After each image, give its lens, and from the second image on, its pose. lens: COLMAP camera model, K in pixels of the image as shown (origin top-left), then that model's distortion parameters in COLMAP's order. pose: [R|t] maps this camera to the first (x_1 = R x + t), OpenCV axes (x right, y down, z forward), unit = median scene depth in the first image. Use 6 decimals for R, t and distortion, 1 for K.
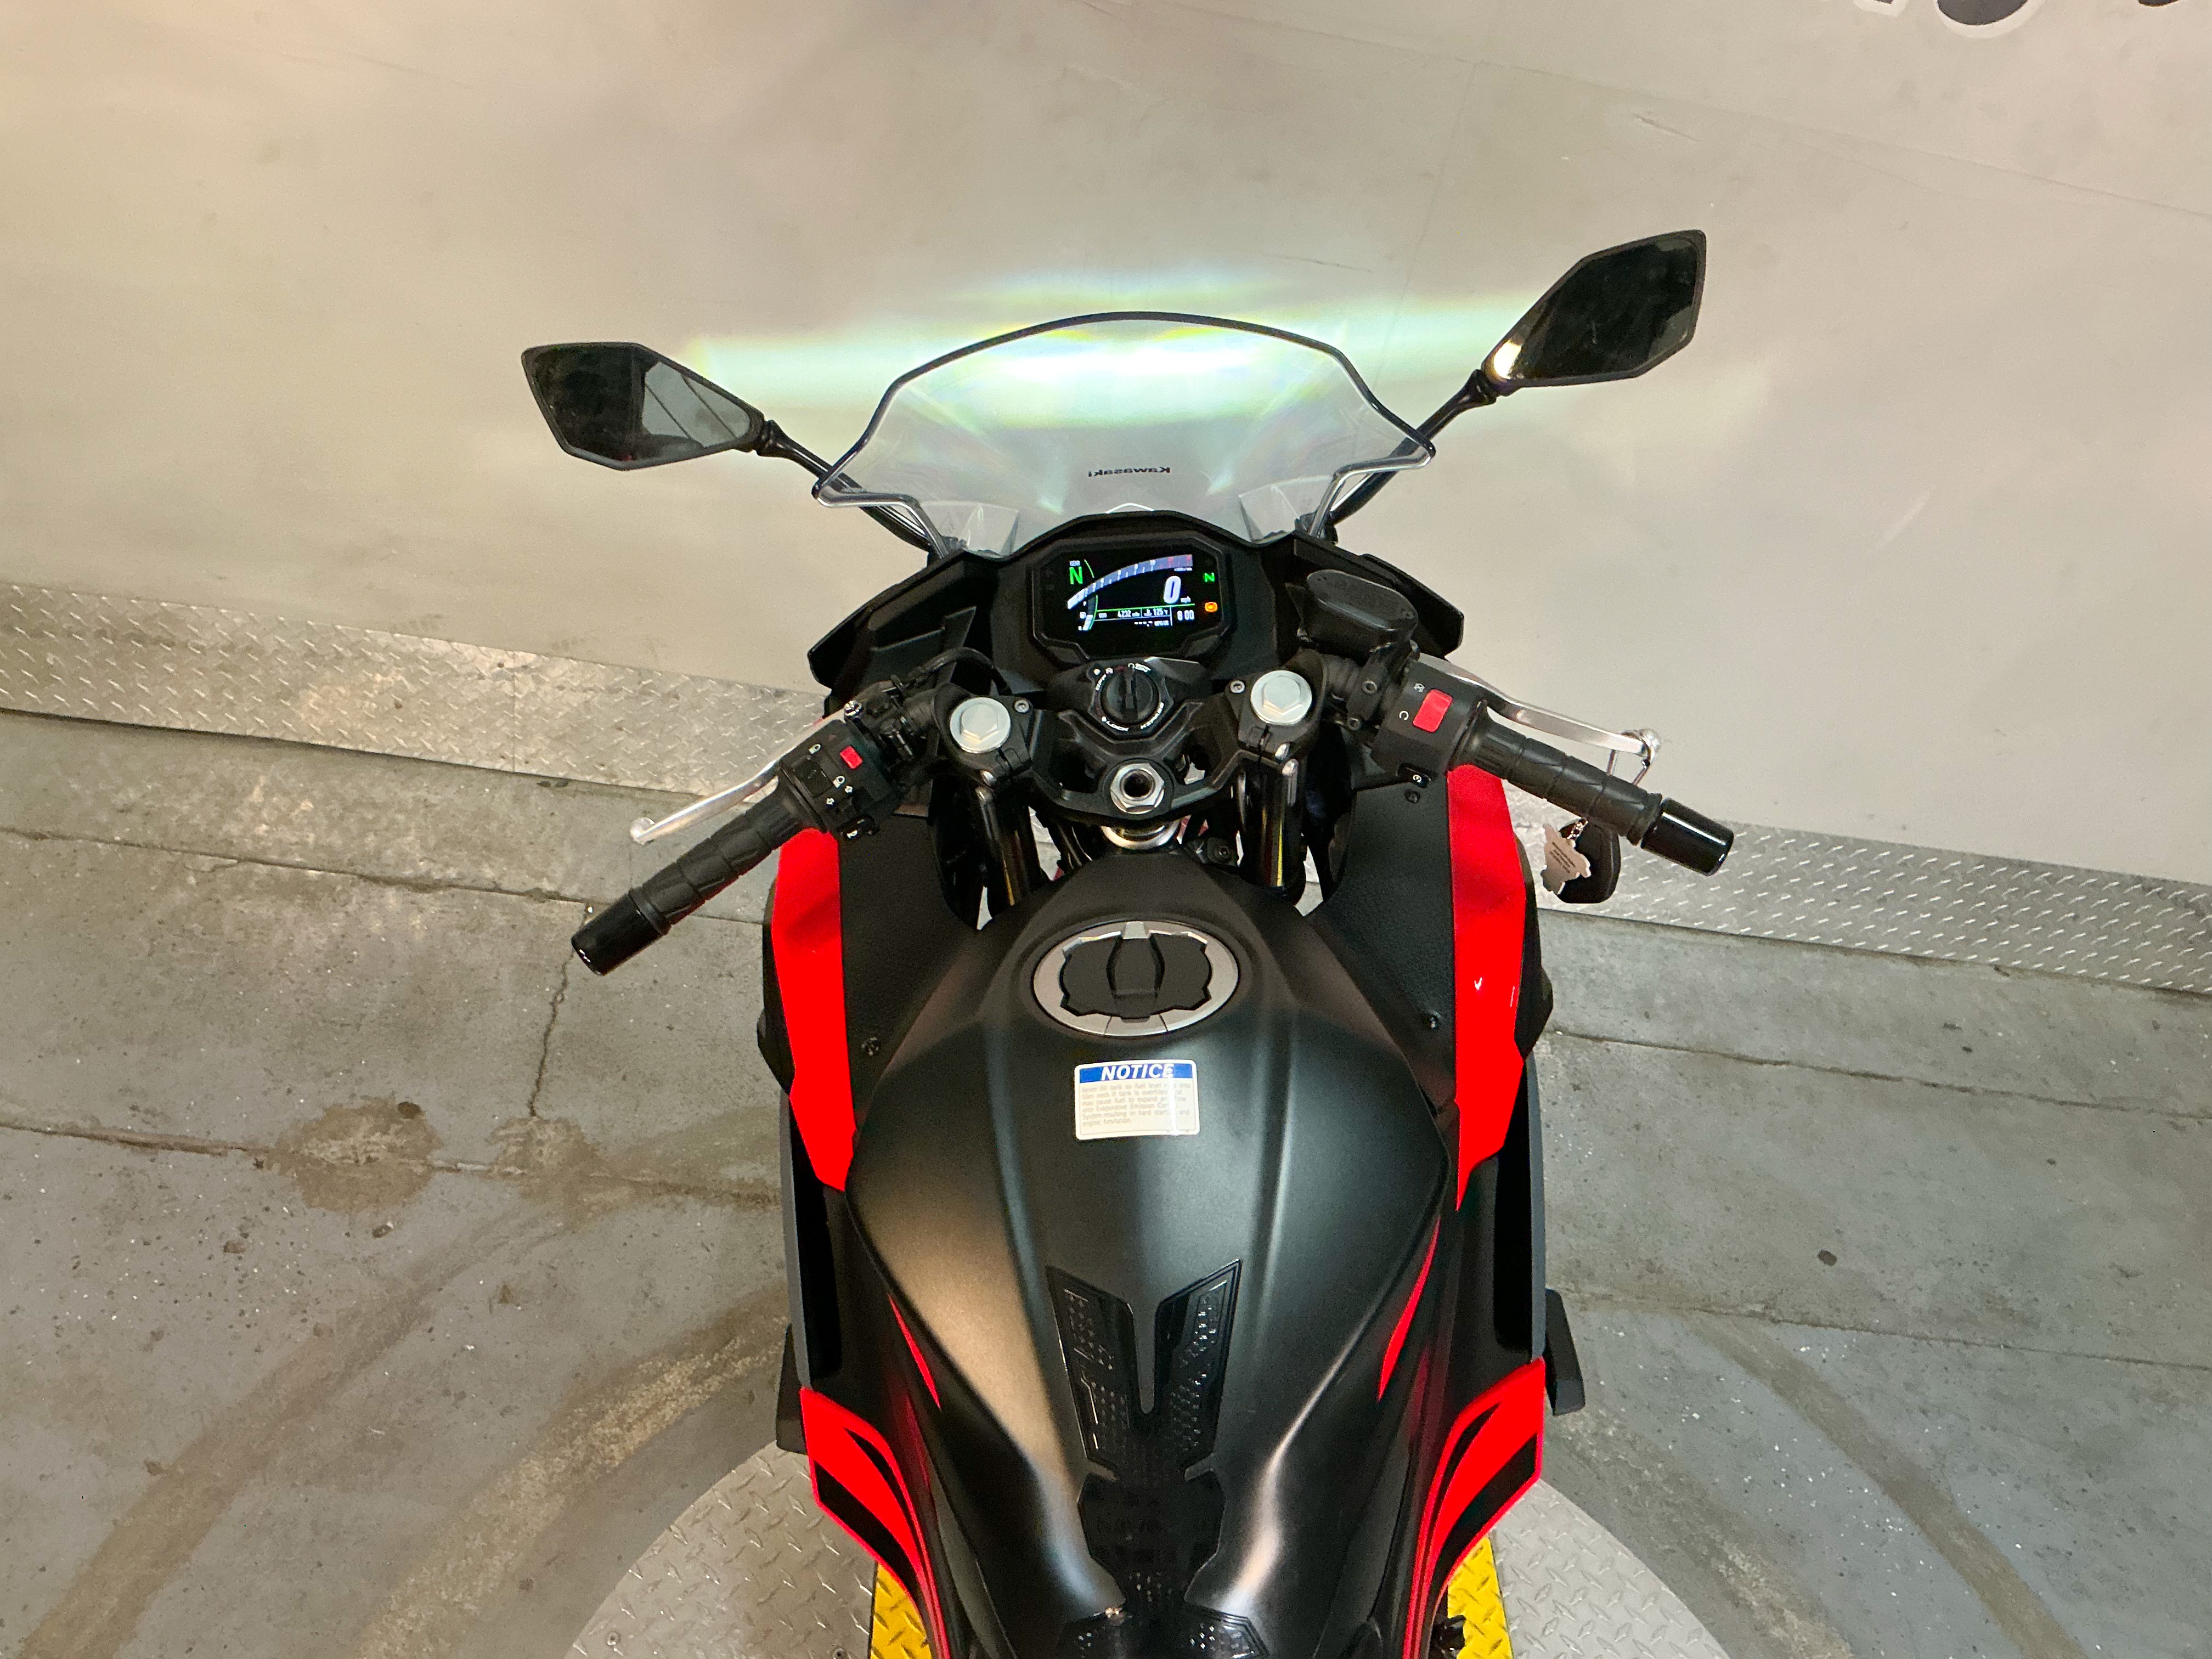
lens RADIAL K [[1871.9, 0, 1106.0], [0, 1871.9, 829.5], [0, 0, 1]] dist [0.172293, -0.397672]
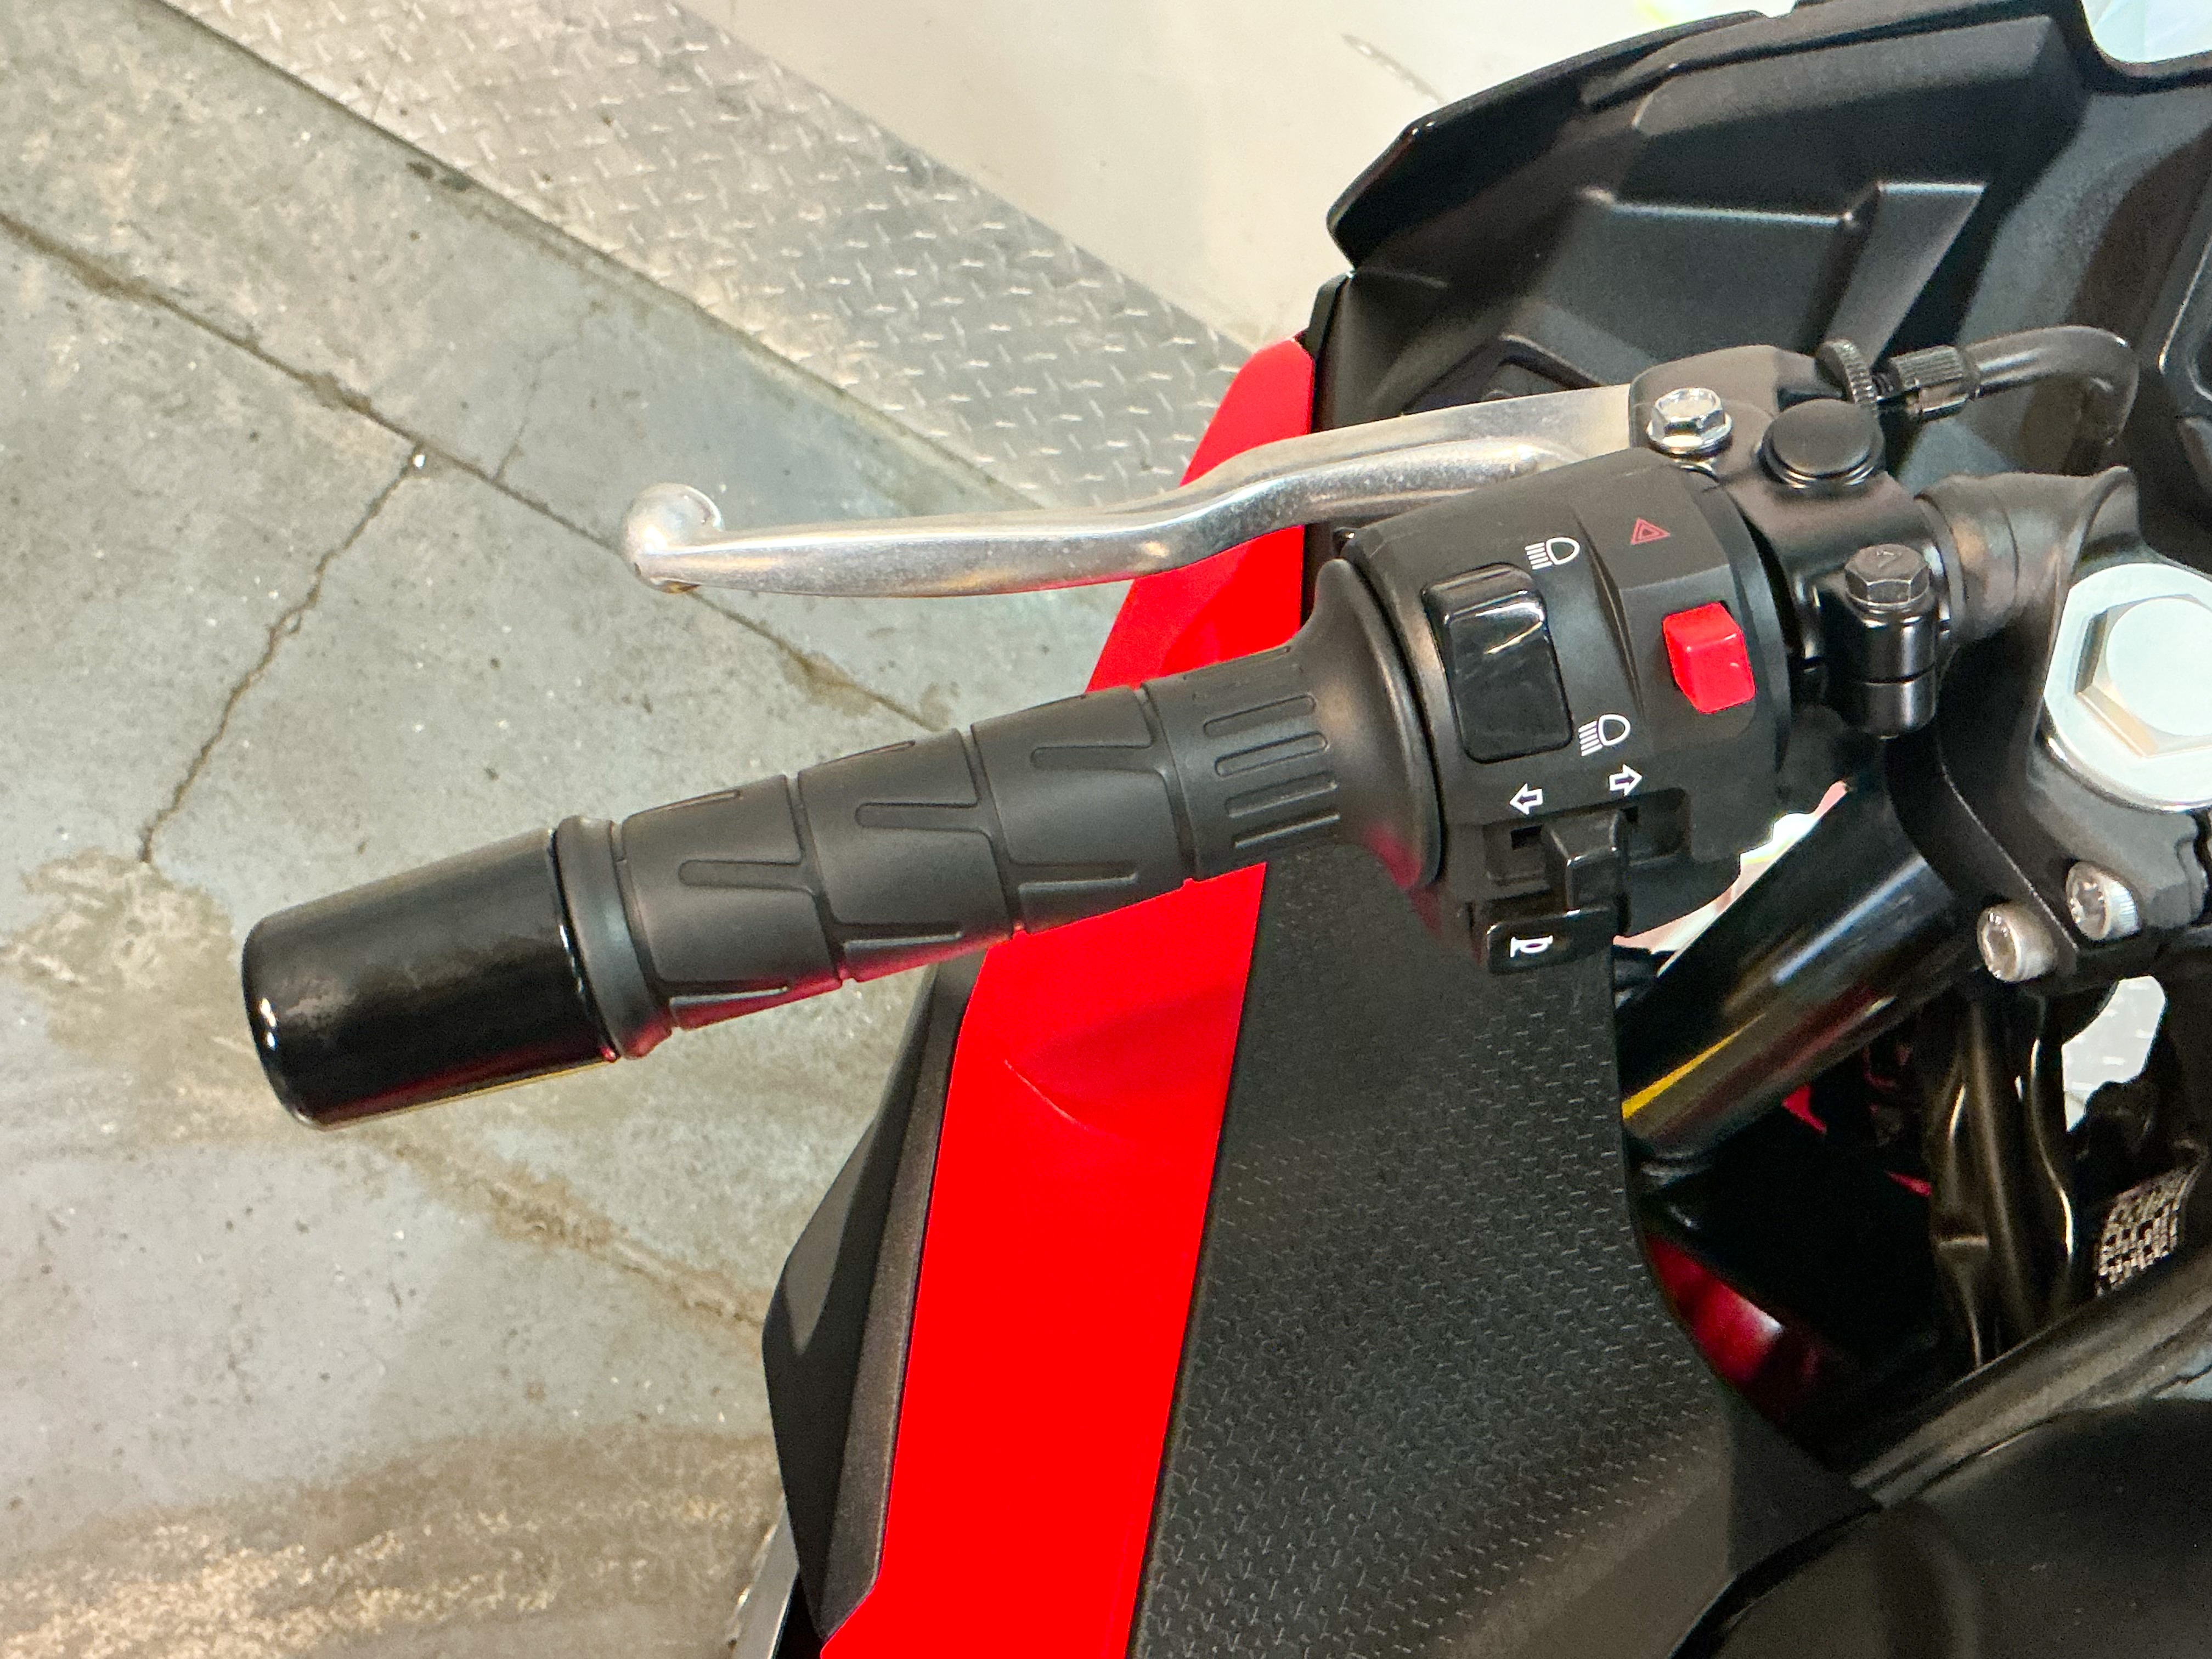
lens RADIAL K [[2648.3, 0, 1106.0], [0, 2648.3, 829.5], [0, 0, 1]] dist [0.213460, -0.544446]
pose [[0.926823, 0.374723, 0.024139, -0.095976], [-0.374946, 0.920051, 0.113677, -0.013941], [0.020388, -0.114409, 0.993224, 0.328552]]
